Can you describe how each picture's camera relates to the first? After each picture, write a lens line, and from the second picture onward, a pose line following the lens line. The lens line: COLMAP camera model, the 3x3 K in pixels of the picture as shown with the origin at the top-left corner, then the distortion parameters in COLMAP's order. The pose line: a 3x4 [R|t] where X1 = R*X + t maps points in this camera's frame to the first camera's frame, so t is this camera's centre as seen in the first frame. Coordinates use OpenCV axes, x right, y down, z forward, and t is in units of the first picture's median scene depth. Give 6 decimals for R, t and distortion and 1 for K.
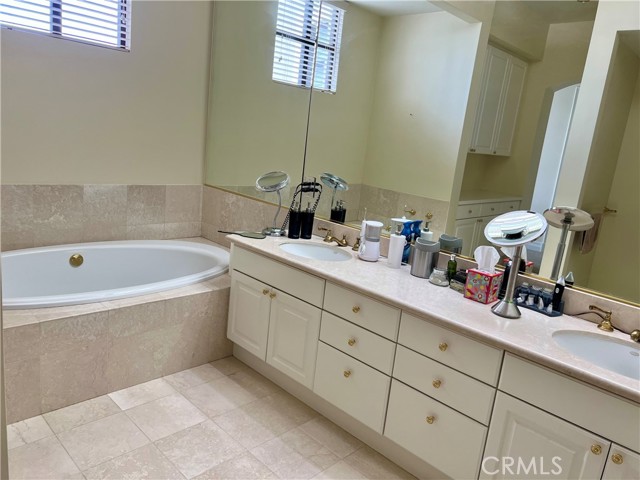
lens RADIAL K [[478.3, 0, 321.2], [0, 478.3, 237.4], [0, 0, 1]] dist [-0.003122, -0.002166]
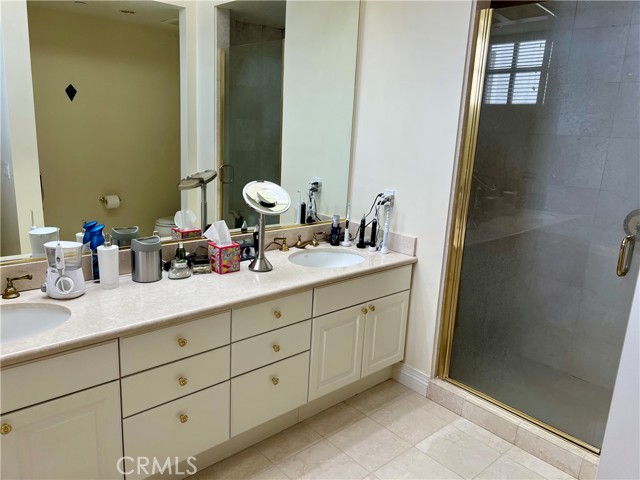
lens RADIAL K [[478.3, 0, 320.5], [0, 478.3, 241.9], [0, 0, 1]] dist [-0.003122, -0.002166]
pose [[0.065048, -0.338884, 0.938577, -0.649429], [0.177318, 0.929526, 0.323327, -0.242516], [-0.982002, 0.145395, 0.120554, 0.666079]]
